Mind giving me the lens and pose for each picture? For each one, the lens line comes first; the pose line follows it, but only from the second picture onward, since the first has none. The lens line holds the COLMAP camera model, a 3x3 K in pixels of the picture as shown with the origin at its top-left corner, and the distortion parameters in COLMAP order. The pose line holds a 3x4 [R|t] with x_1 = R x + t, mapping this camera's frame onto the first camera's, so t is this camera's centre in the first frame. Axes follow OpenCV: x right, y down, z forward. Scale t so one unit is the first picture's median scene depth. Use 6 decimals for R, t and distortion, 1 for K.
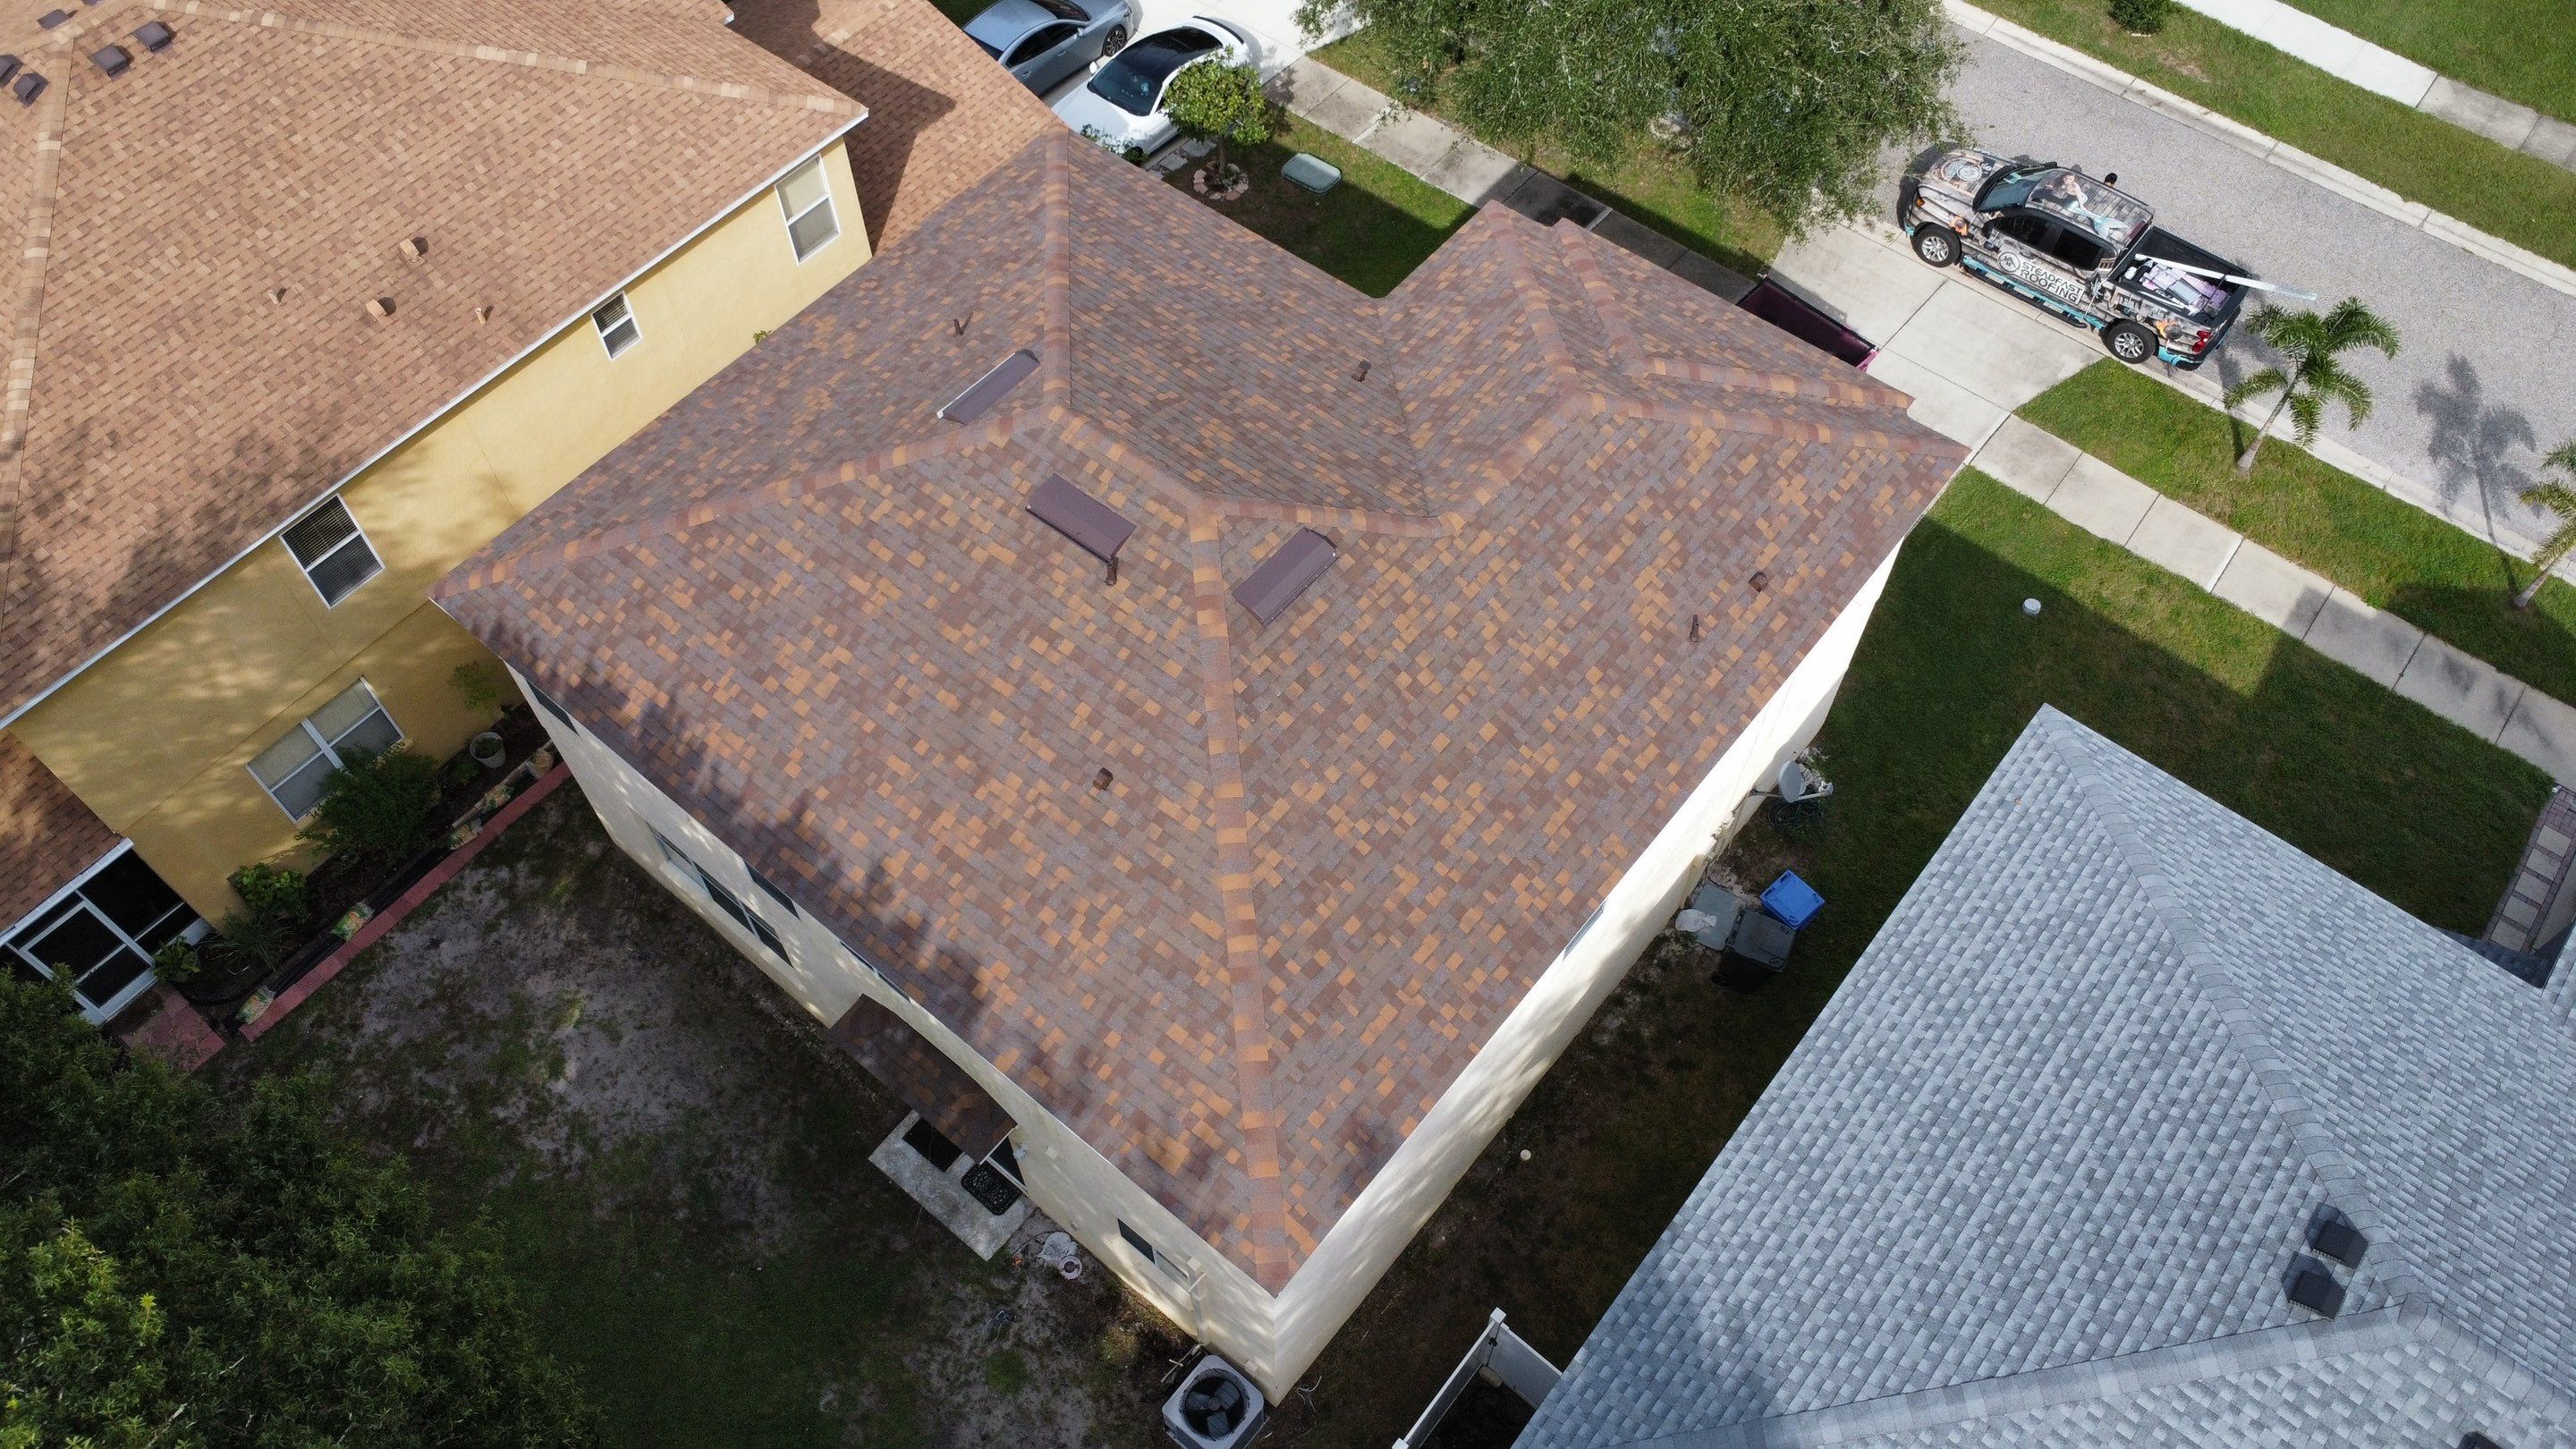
lens RADIAL K [[1876.4, 0, 1280.5], [0, 1876.4, 714.7], [0, 0, 1]] dist [-0.031784, -0.005478]
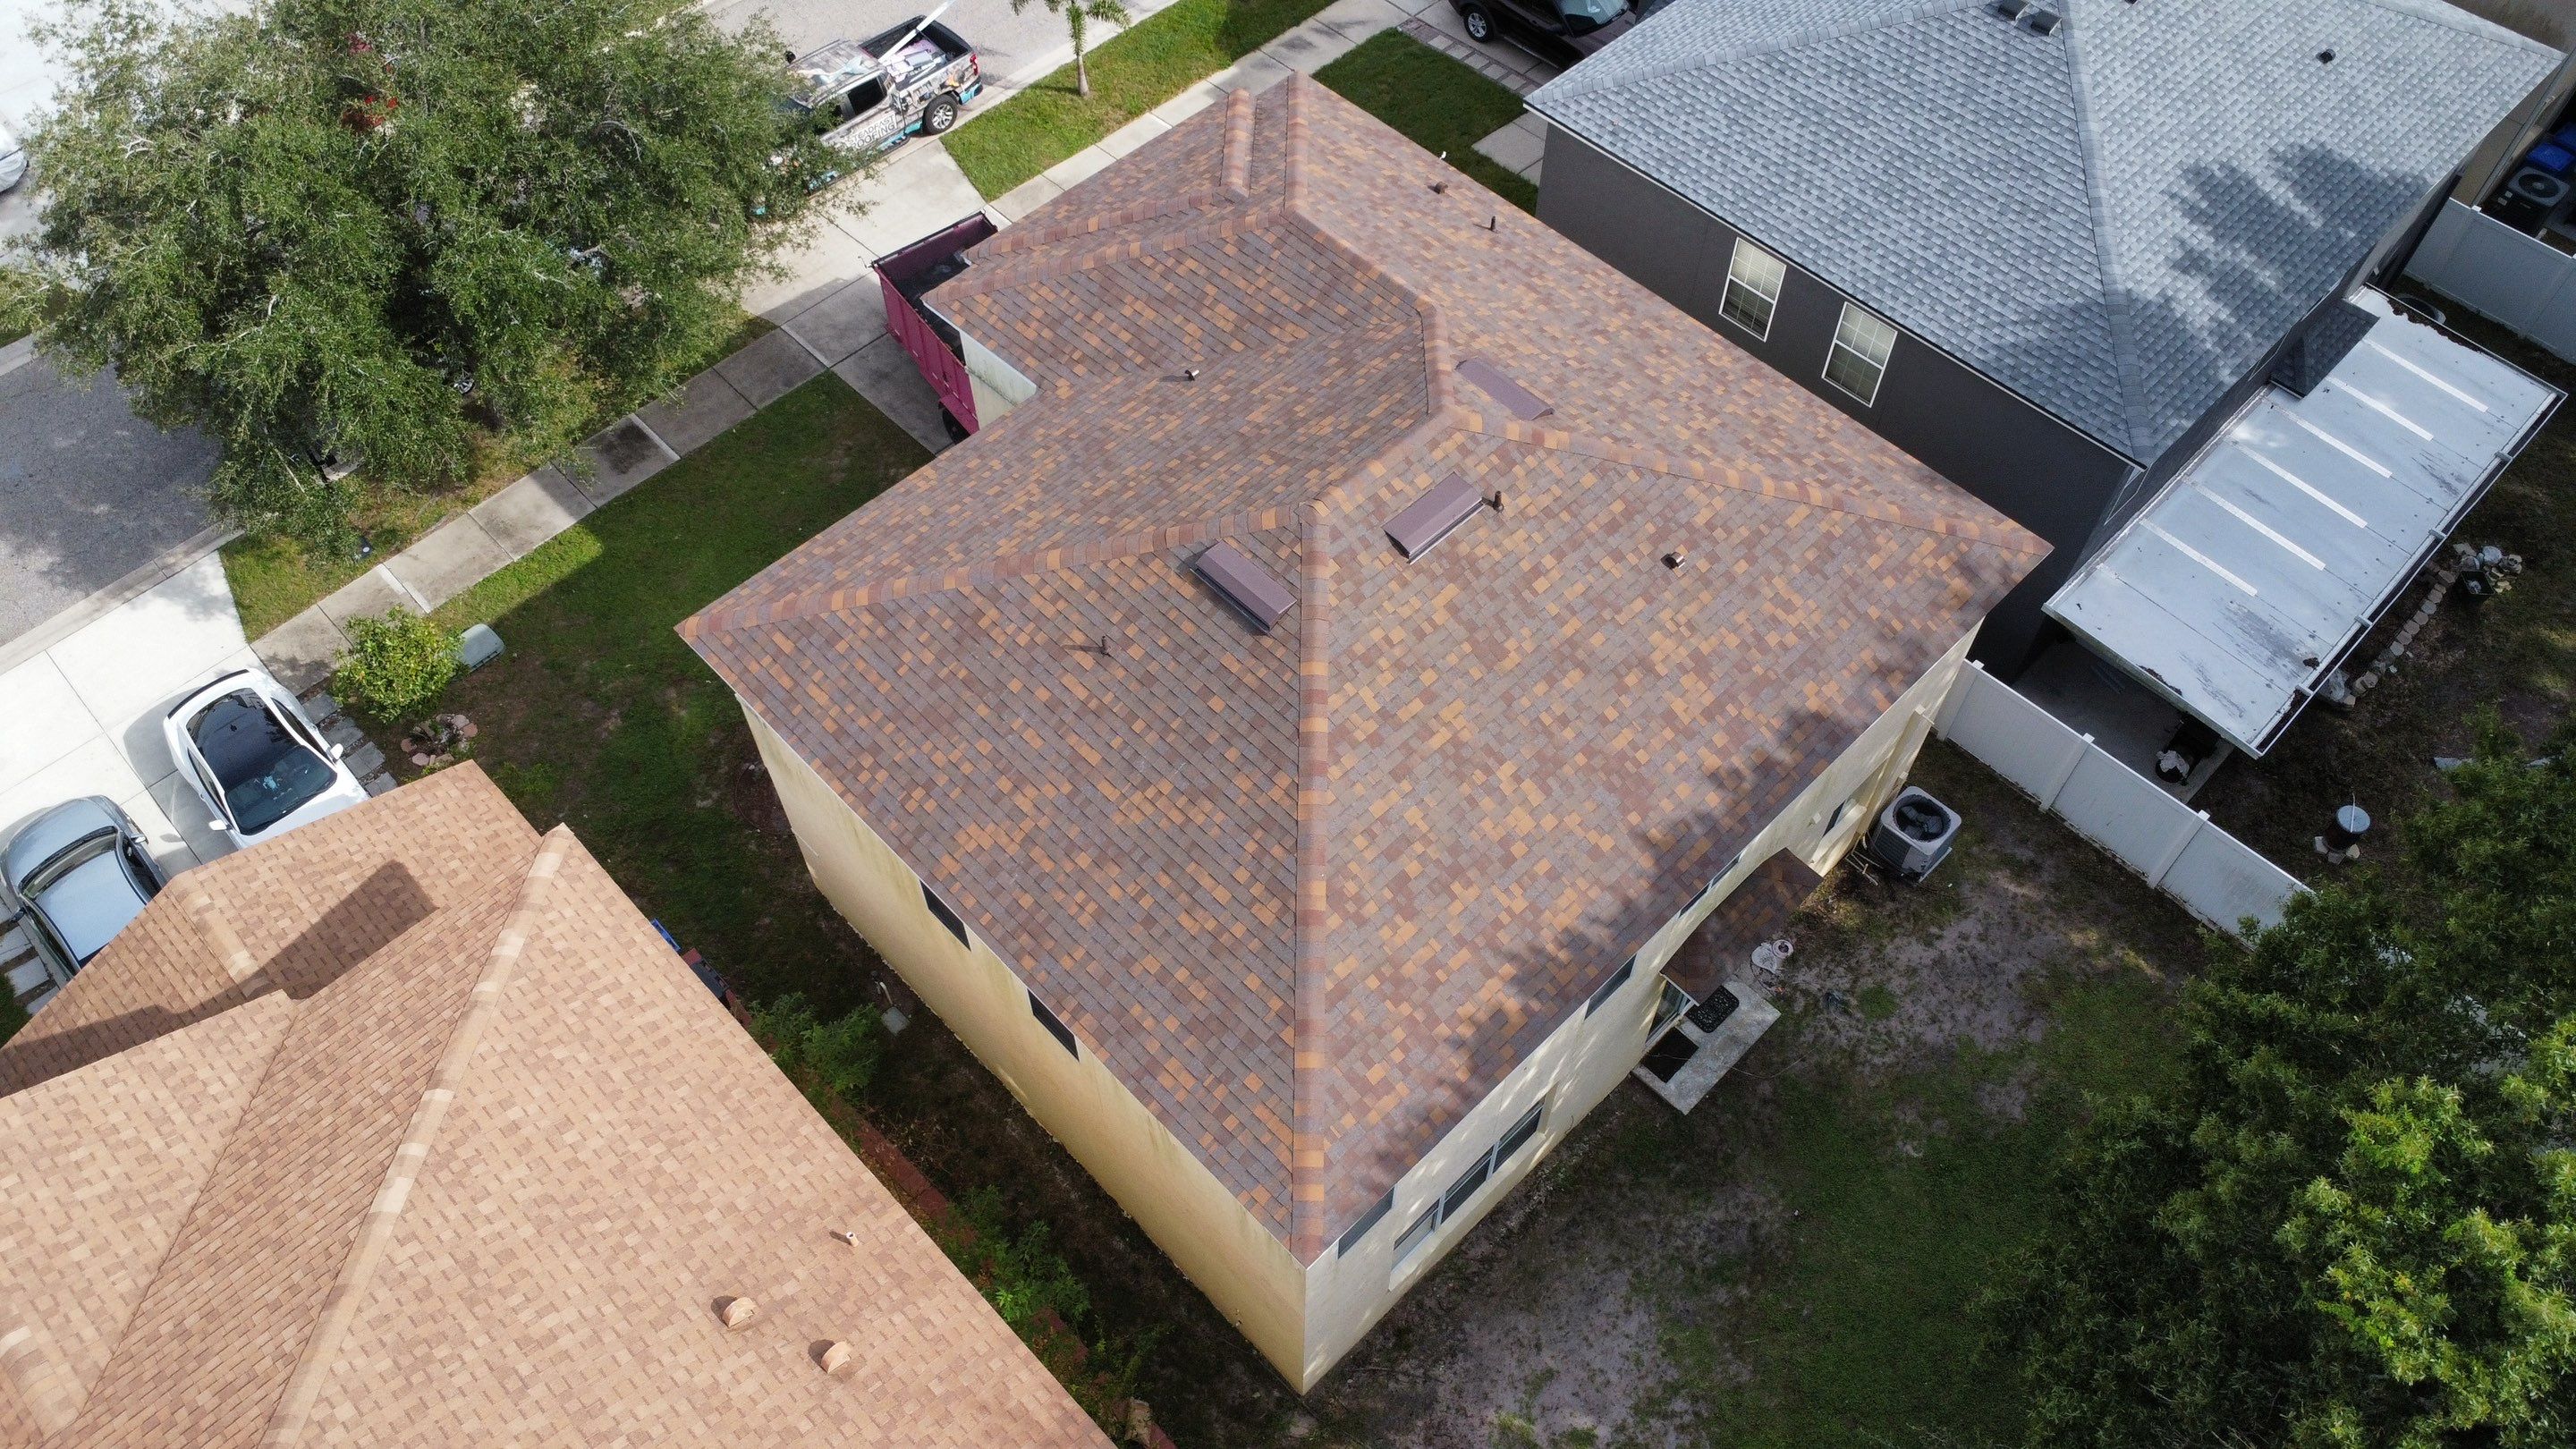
lens RADIAL K [[1876.4, 0, 1280.1], [0, 1876.4, 717.4], [0, 0, 1]] dist [-0.031784, -0.005478]
pose [[0.111284, -0.804423, 0.583540, -0.748608], [0.824573, 0.402491, 0.397593, -0.500099], [-0.554703, 0.436926, 0.708097, 0.324651]]
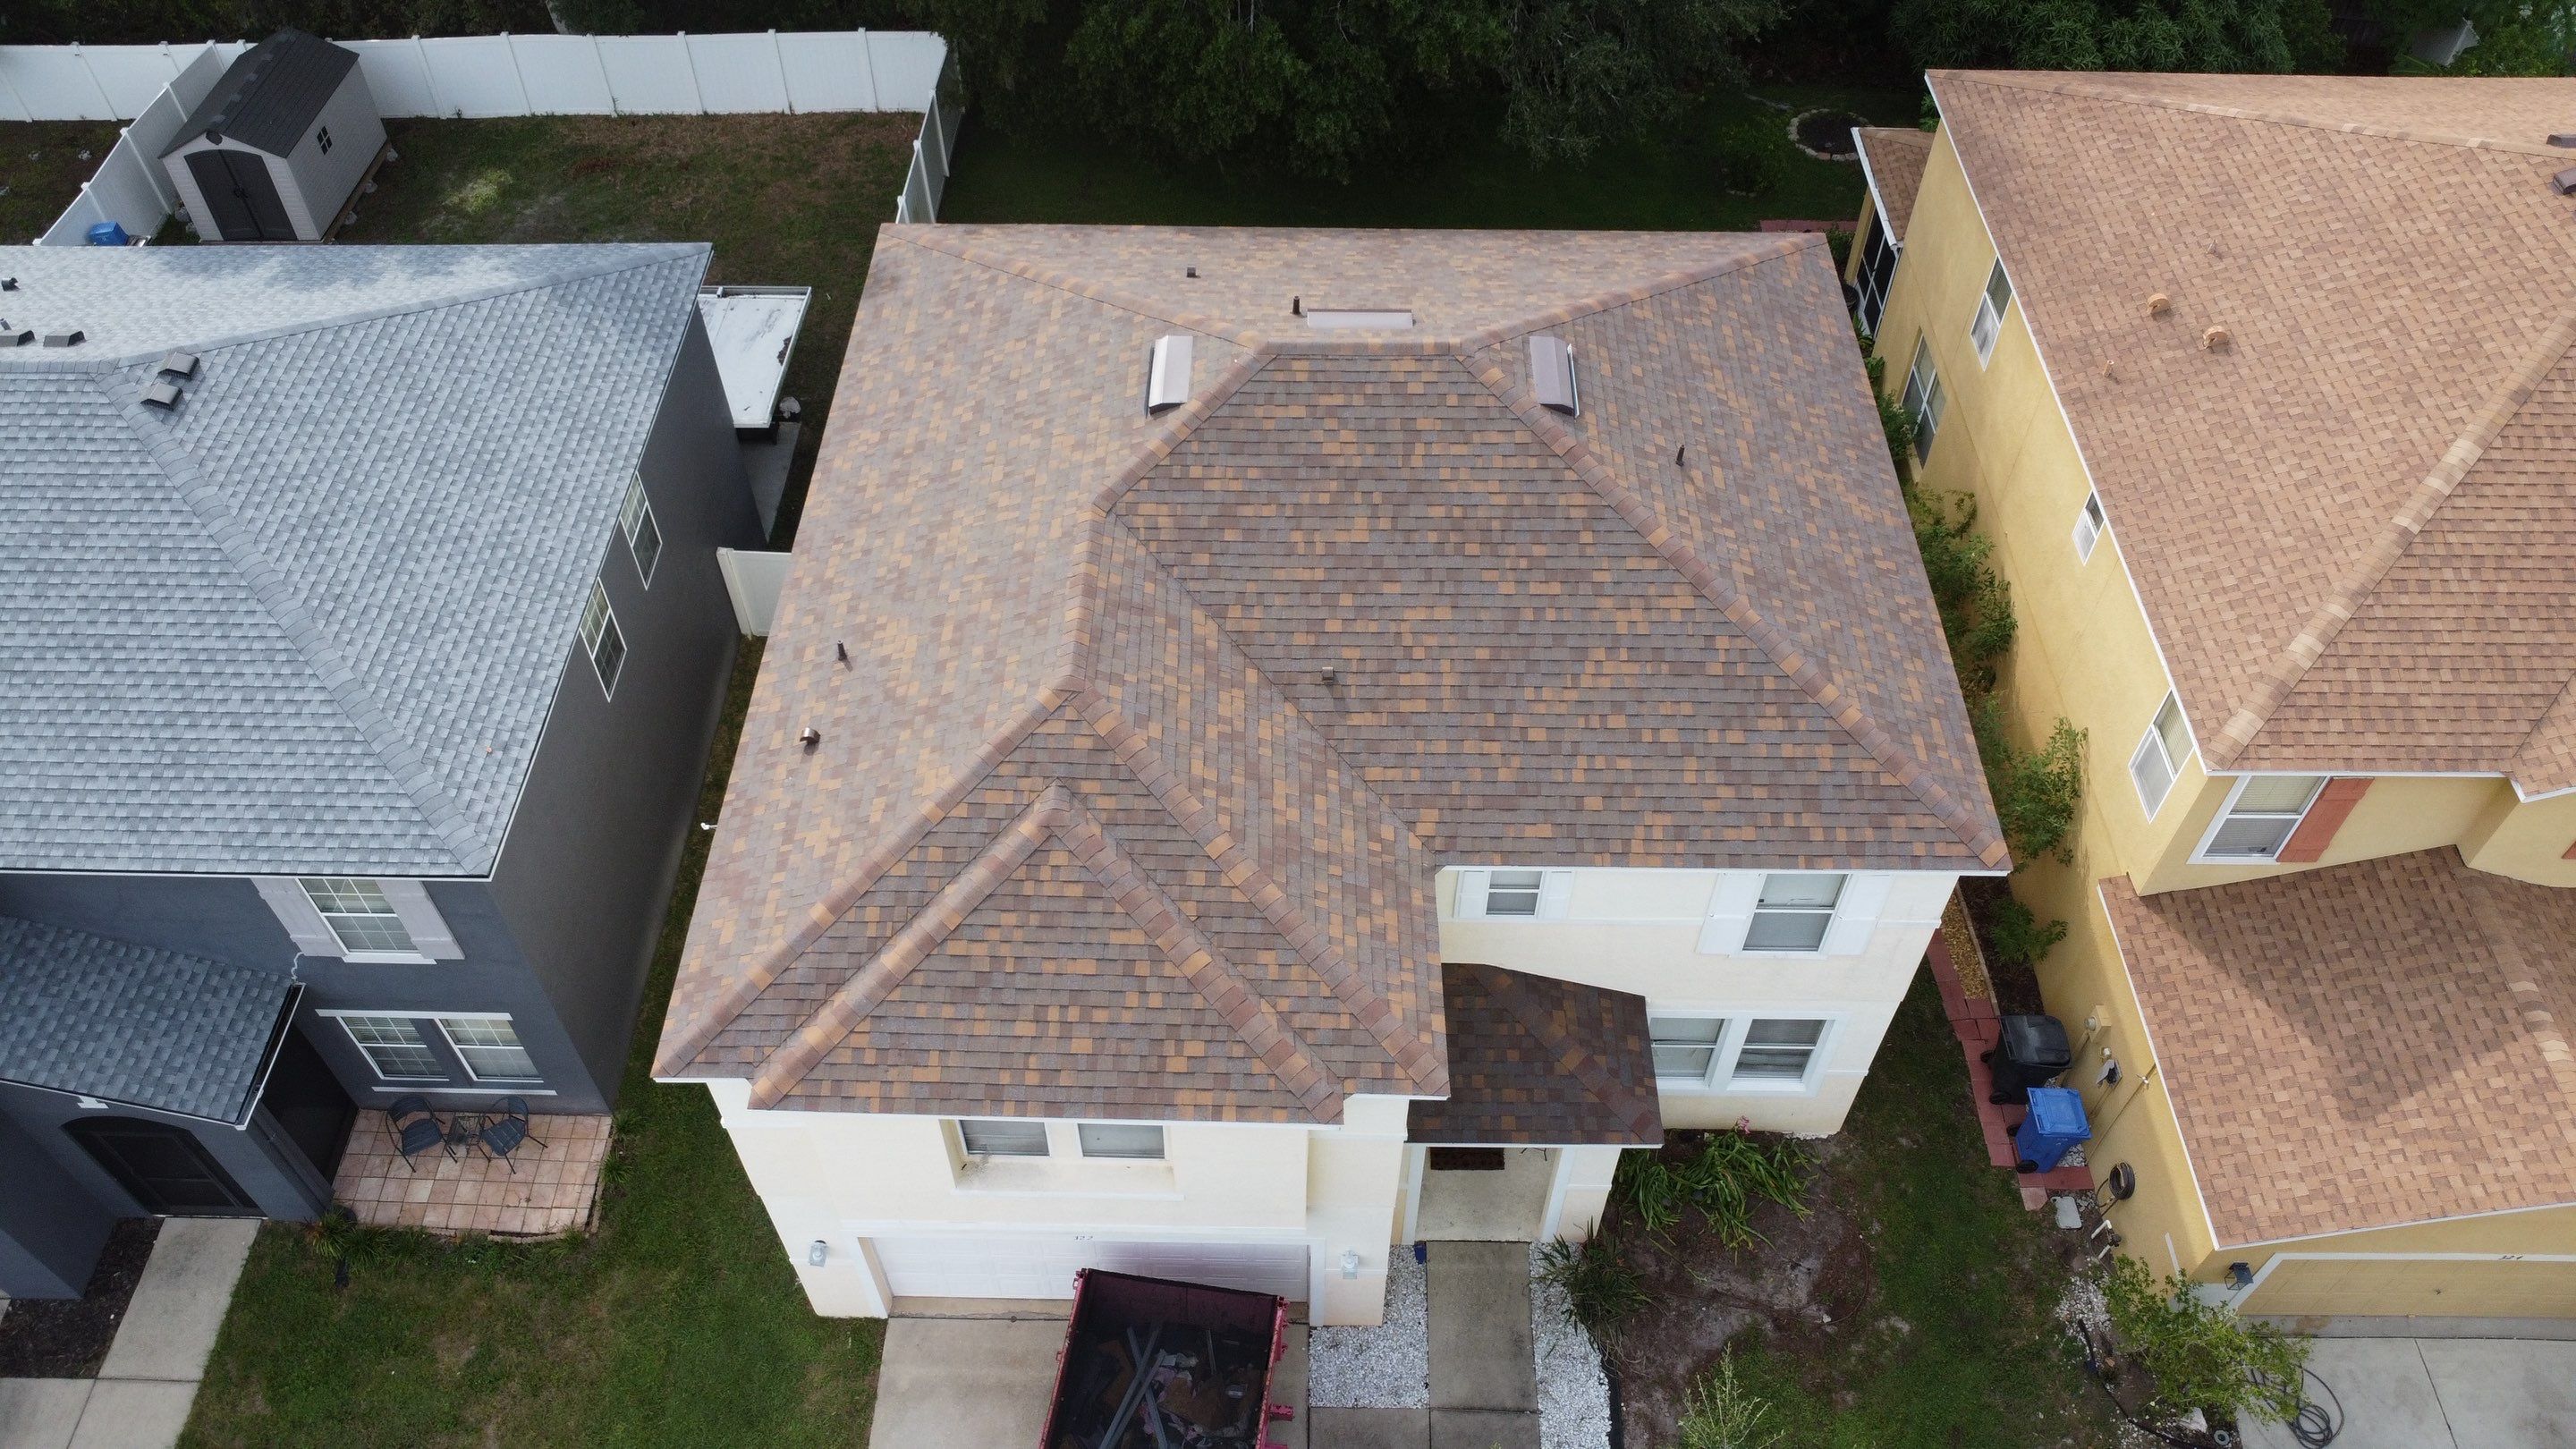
lens RADIAL K [[1876.4, 0, 1279.4], [0, 1876.4, 717.2], [0, 0, 1]] dist [-0.031784, -0.005478]
pose [[-0.781800, 0.476498, -0.402168, 0.426756], [-0.513021, -0.124967, 0.849230, -0.930029], [0.354399, 0.870249, 0.342153, 0.746057]]
